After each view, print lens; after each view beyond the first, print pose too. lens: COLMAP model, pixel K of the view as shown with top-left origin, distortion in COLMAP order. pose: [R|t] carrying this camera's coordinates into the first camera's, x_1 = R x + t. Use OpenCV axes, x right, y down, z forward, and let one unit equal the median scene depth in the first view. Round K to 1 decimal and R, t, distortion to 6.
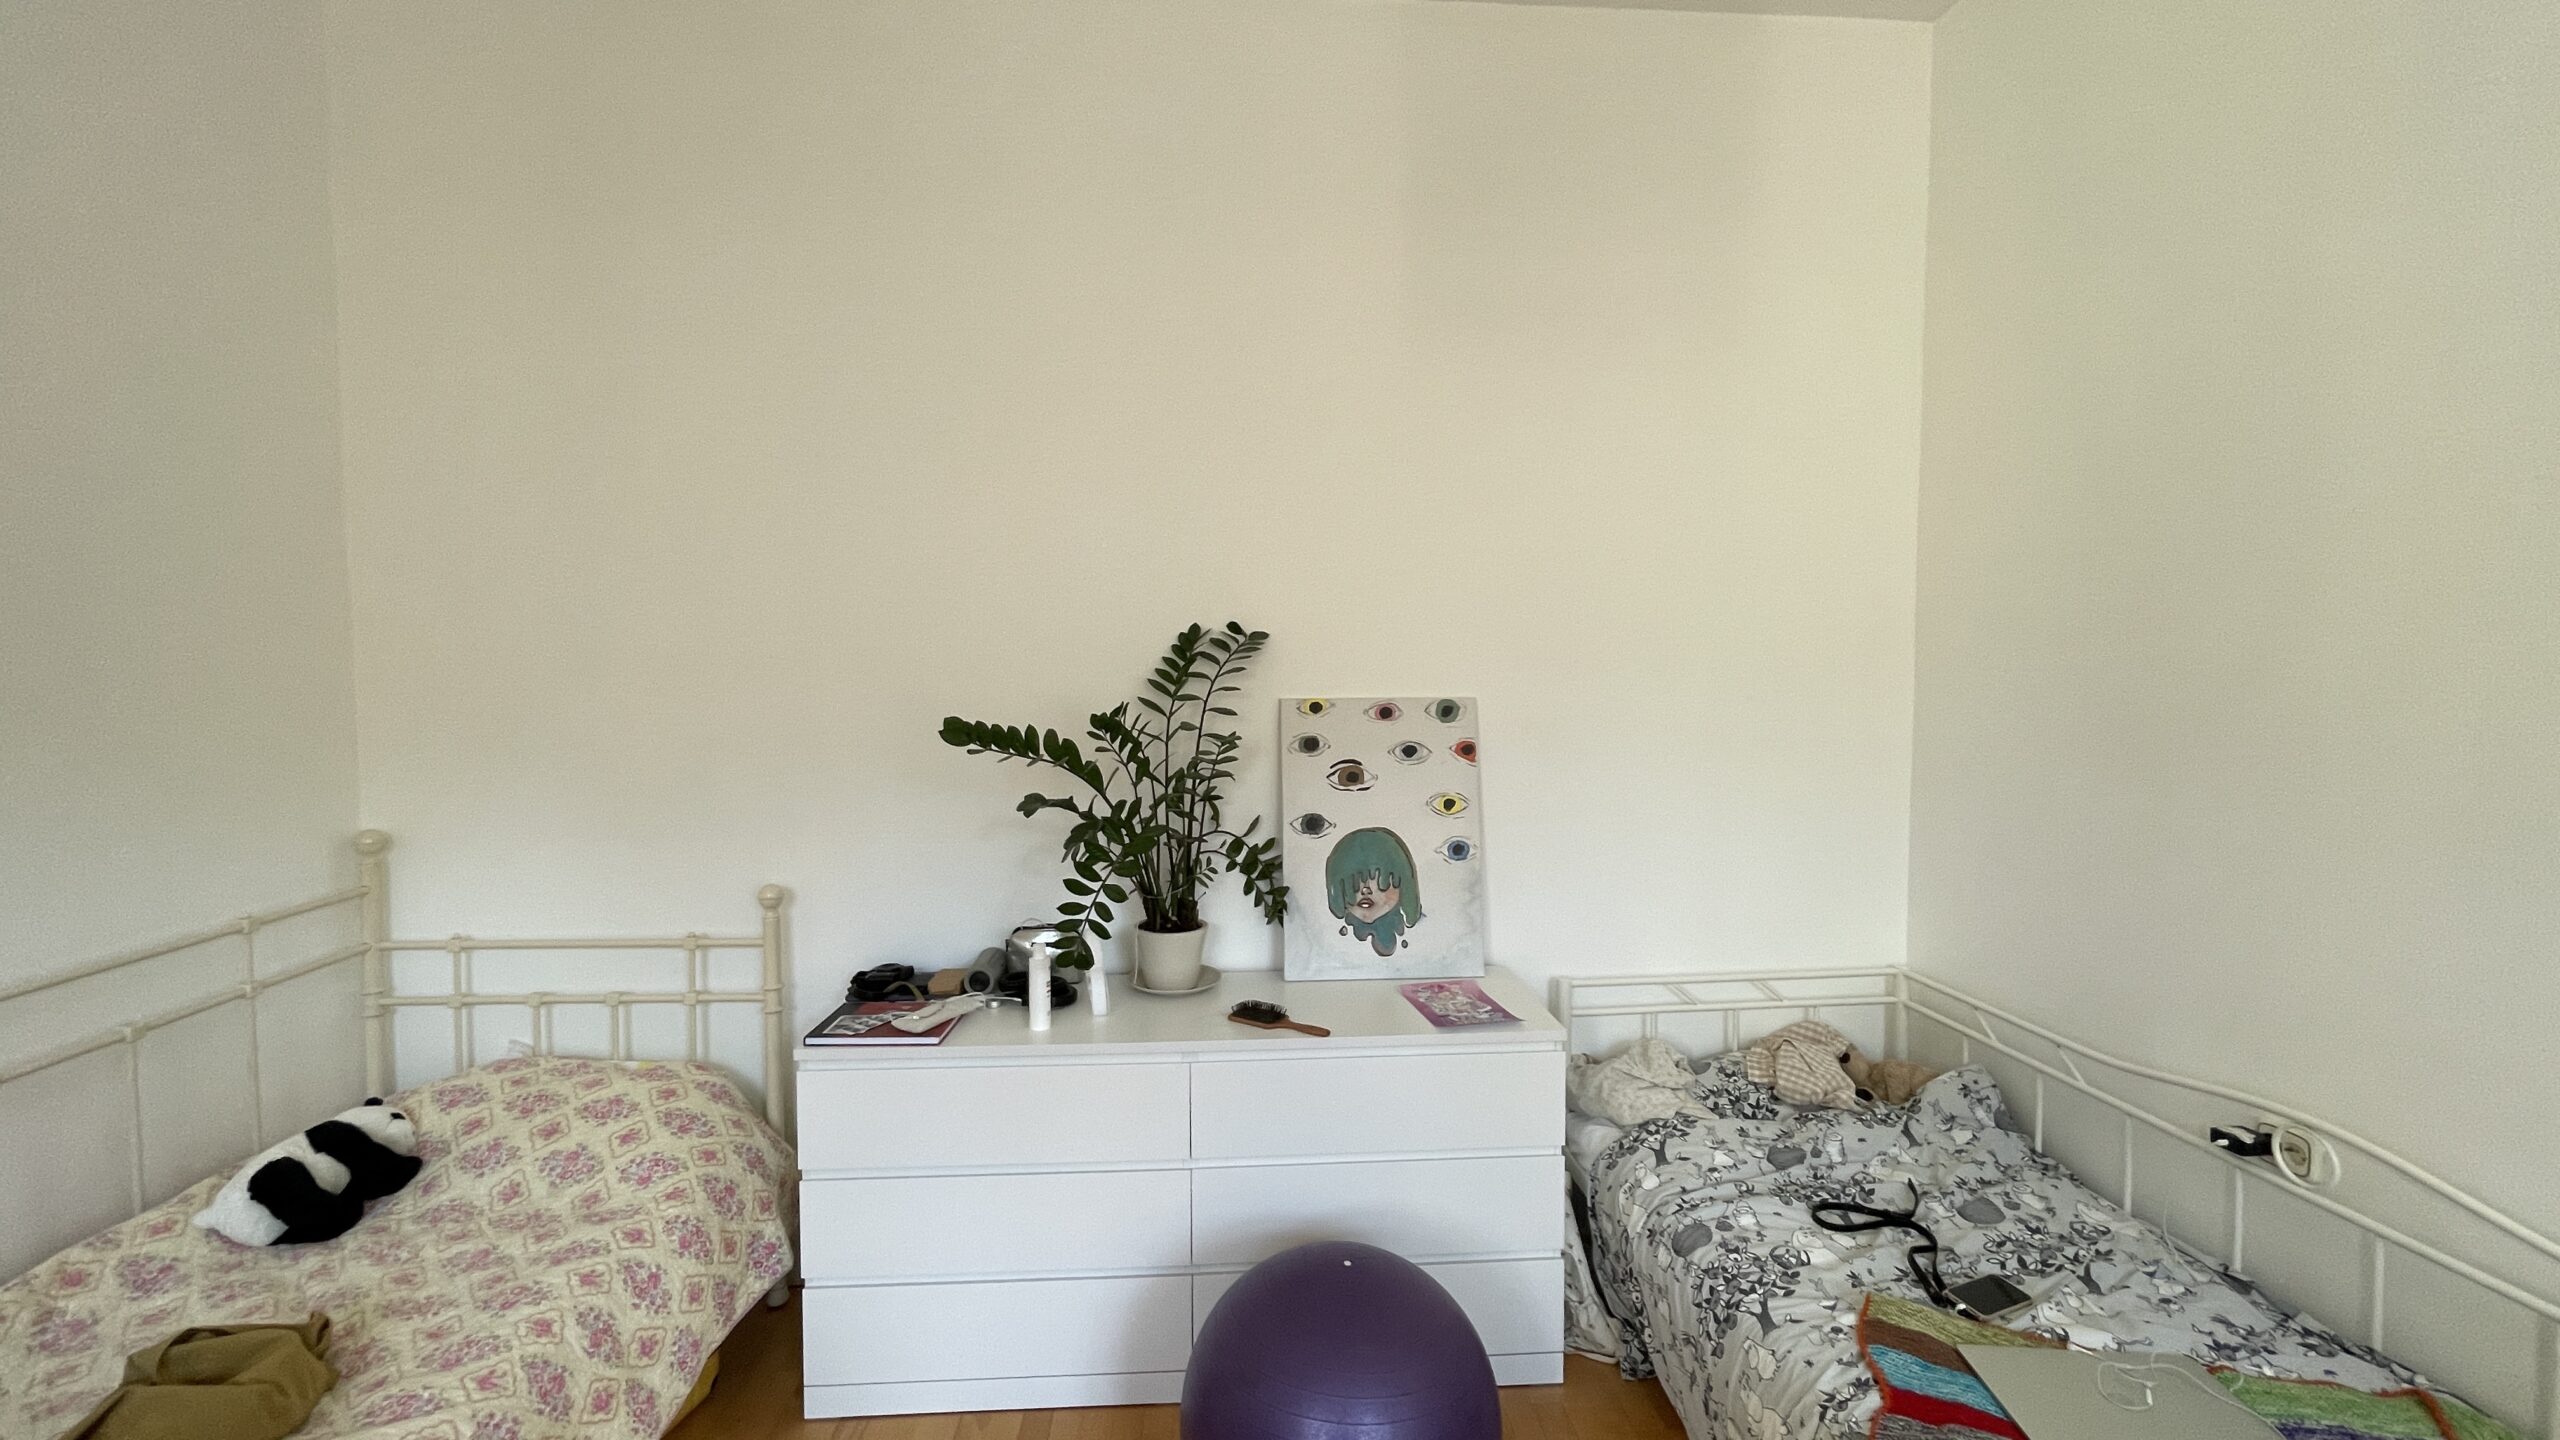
lens RADIAL K [[1042.9, 0, 1275.8], [0, 1042.9, 708.0], [0, 0, 1]] dist [-0.002139, -0.000034]
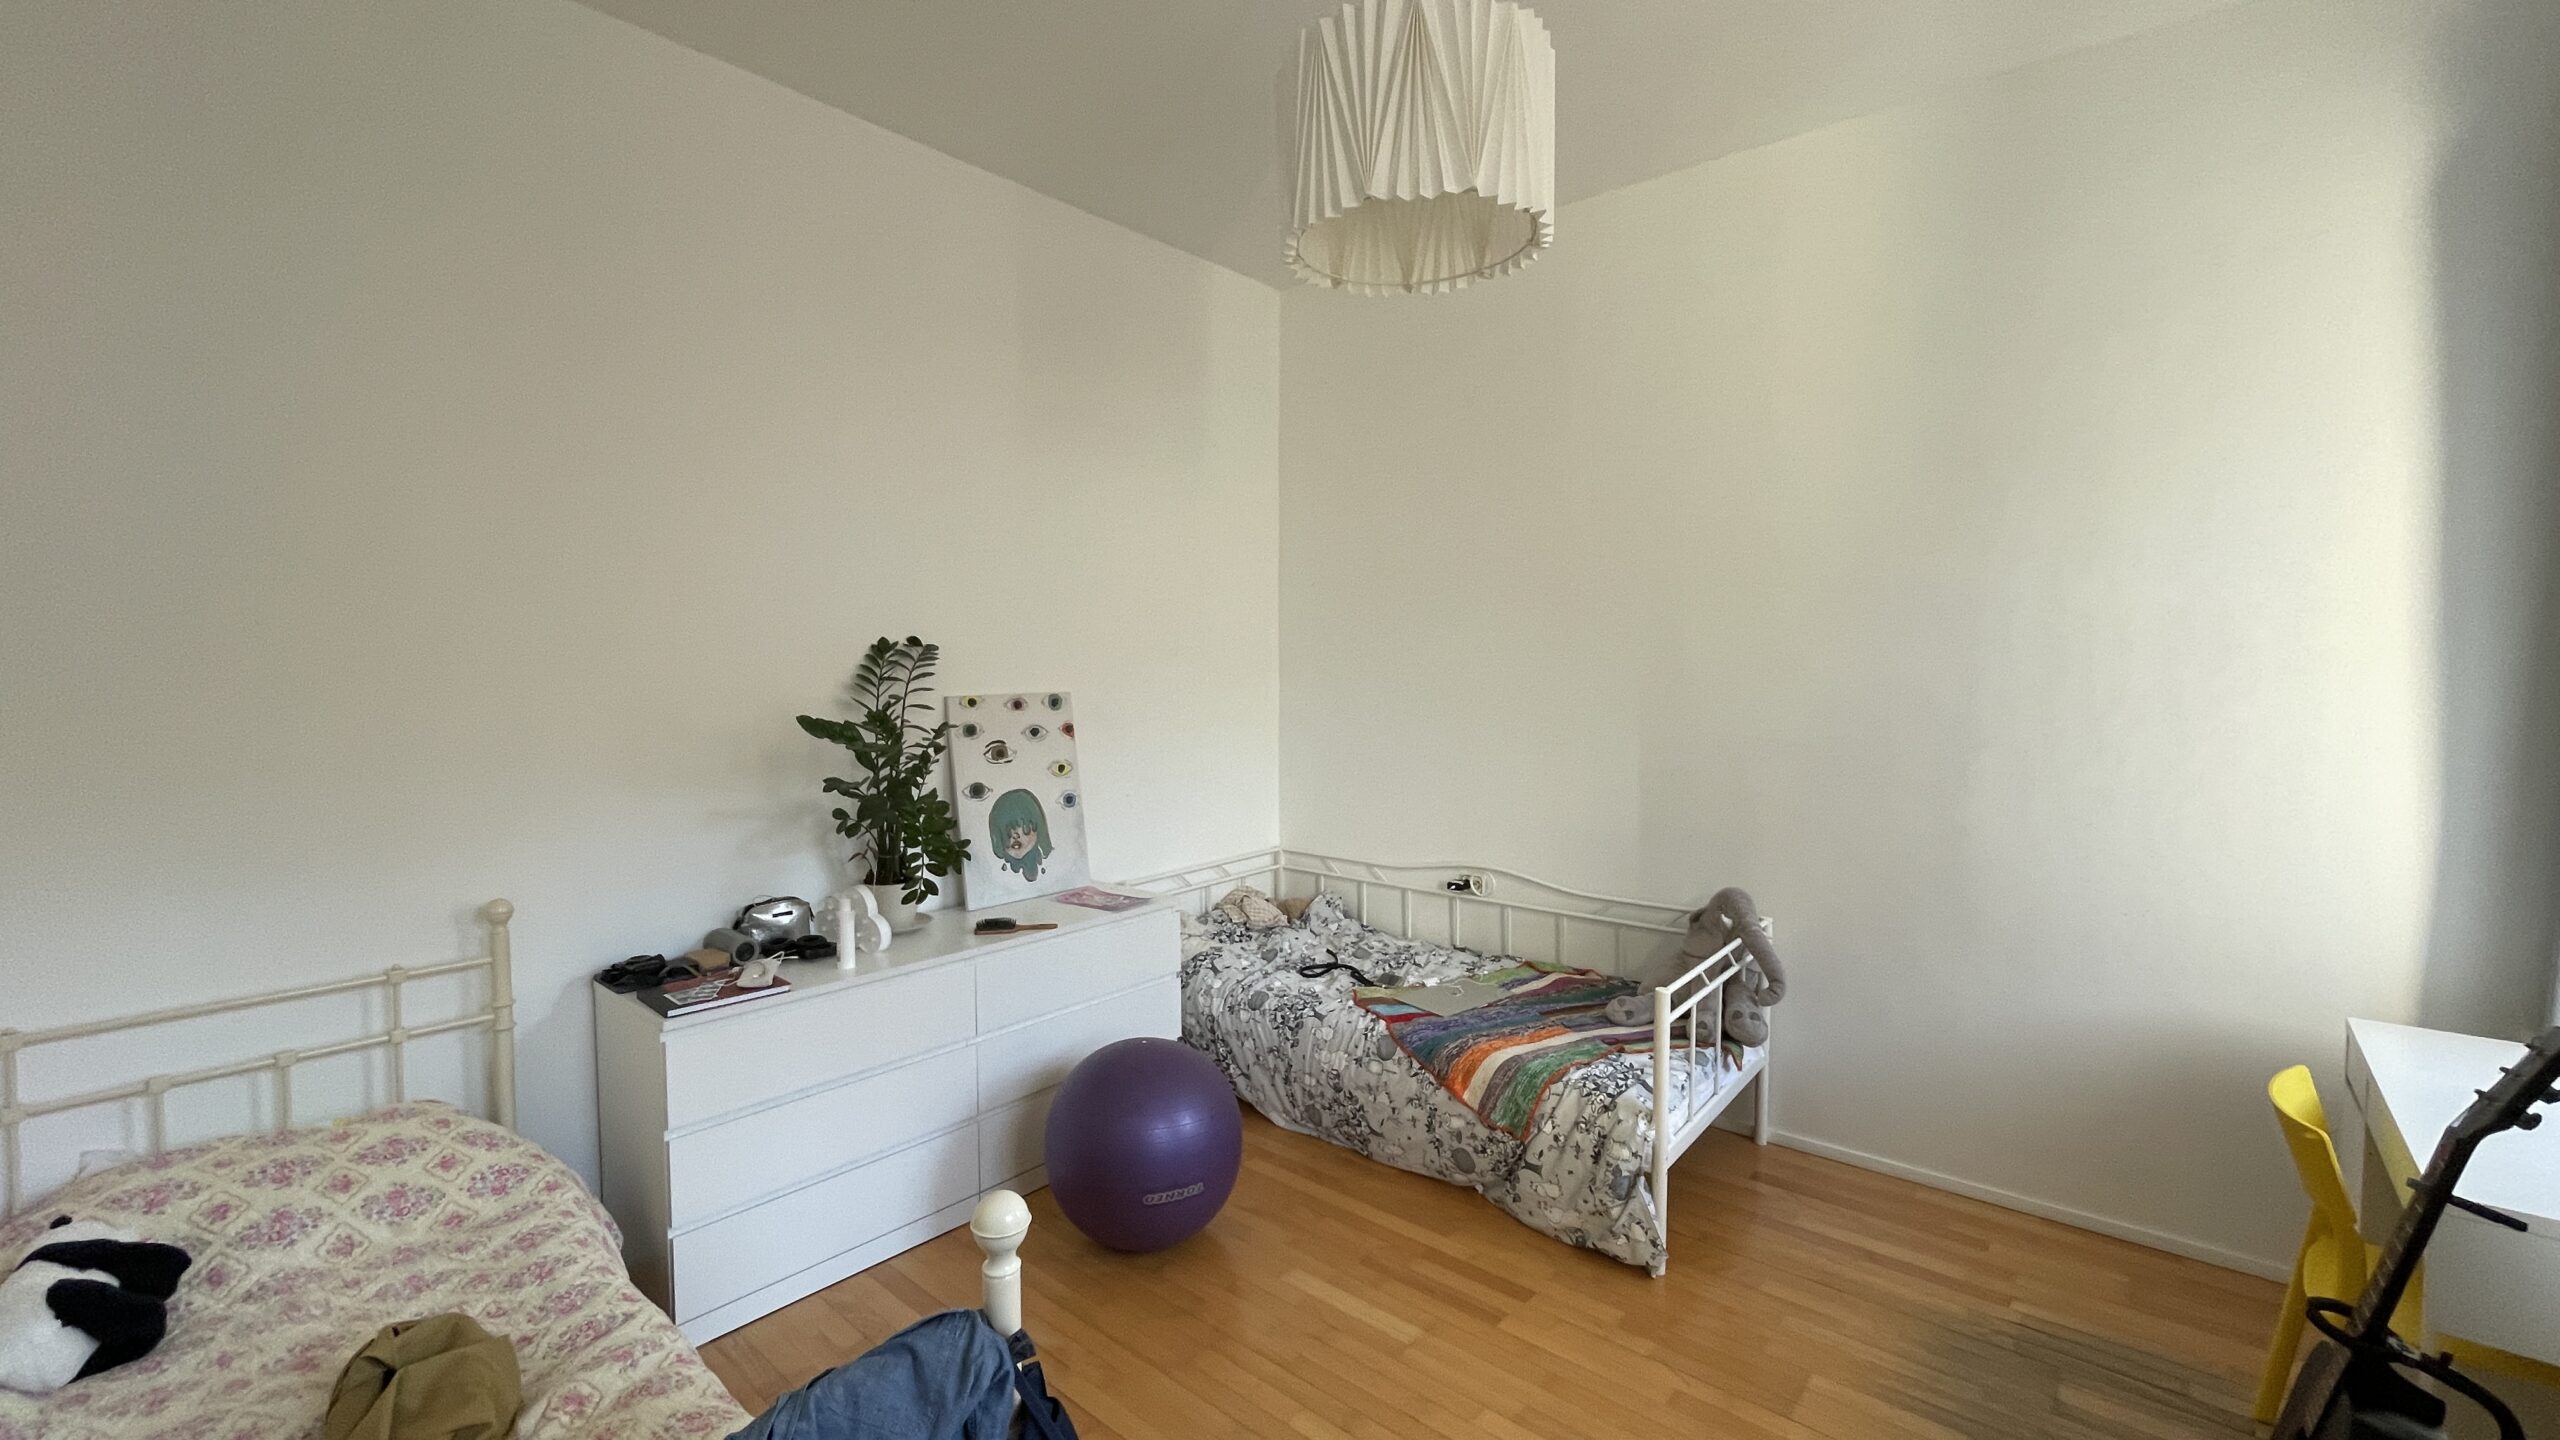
lens RADIAL K [[1042.9, 0, 1275.8], [0, 1042.9, 708.0], [0, 0, 1]] dist [-0.002139, -0.000034]
pose [[0.705640, -0.034099, 0.707749, -0.644449], [0.031468, 0.999364, 0.016775, -0.003450], [-0.707871, 0.010435, 0.706264, -0.204297]]
